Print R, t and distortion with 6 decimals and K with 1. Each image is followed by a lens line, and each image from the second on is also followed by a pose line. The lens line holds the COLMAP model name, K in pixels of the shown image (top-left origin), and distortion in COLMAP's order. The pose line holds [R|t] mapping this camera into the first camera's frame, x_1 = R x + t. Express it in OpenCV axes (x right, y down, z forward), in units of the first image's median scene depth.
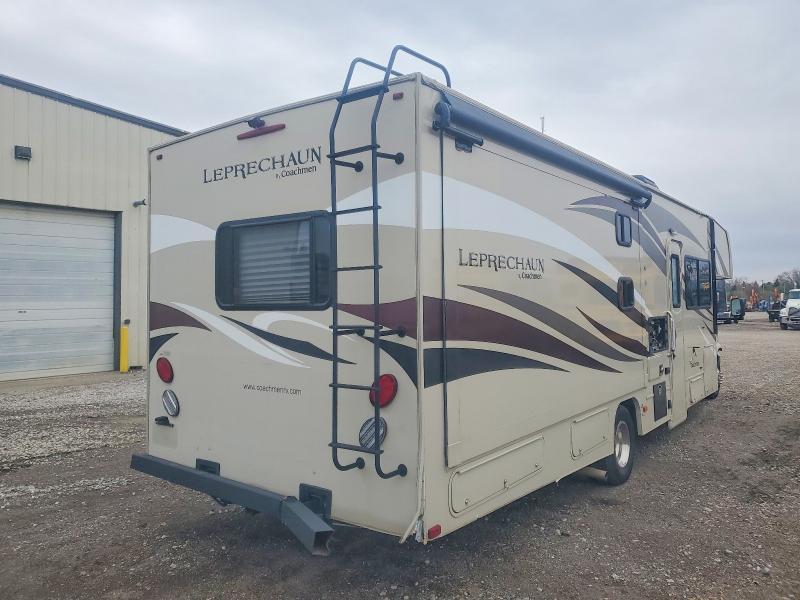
lens RADIAL K [[616.9, 0, 400.0], [0, 616.9, 300.0], [0, 0, 1]] dist [0.035463, 0.001522]
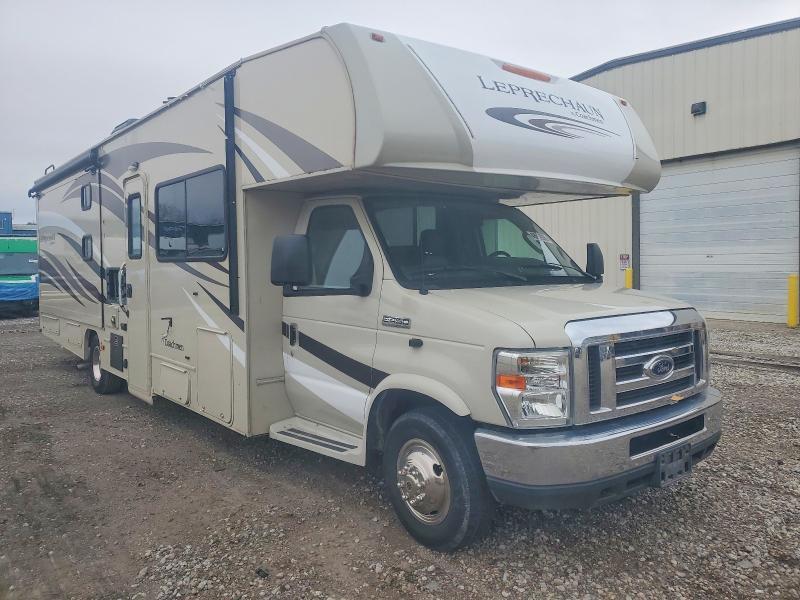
lens RADIAL K [[613.1, 0, 400.0], [0, 613.1, 300.0], [0, 0, 1]] dist [0.003223, 0.001715]
pose [[-0.224007, 0.075811, -0.971634, 1.025755], [0.018106, 0.997122, 0.073625, 0.011439], [0.974419, -0.001100, -0.224735, 1.344618]]
